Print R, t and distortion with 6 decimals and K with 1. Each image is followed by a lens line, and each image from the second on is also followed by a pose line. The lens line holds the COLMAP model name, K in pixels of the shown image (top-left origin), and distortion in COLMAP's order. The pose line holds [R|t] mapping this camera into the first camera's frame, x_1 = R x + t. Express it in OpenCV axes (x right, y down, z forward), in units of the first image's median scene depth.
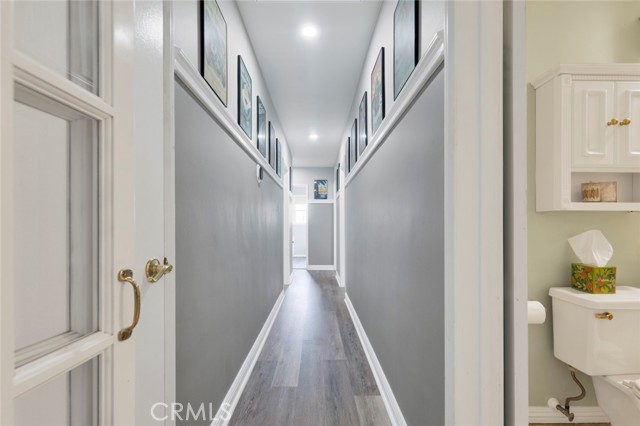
lens RADIAL K [[278.2, 0, 314.7], [0, 278.2, 219.7], [0, 0, 1]] dist [-0.001177, 0.000070]
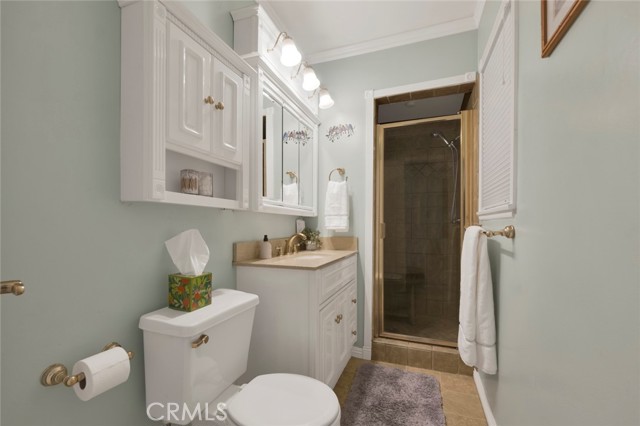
lens RADIAL K [[278.2, 0, 314.7], [0, 278.2, 219.7], [0, 0, 1]] dist [-0.001177, 0.000070]
pose [[0.387146, 0.000386, 0.922018, 0.415487], [-0.002311, 0.999997, 0.000551, 0.008900], [-0.922016, -0.002344, 0.387146, 0.375635]]
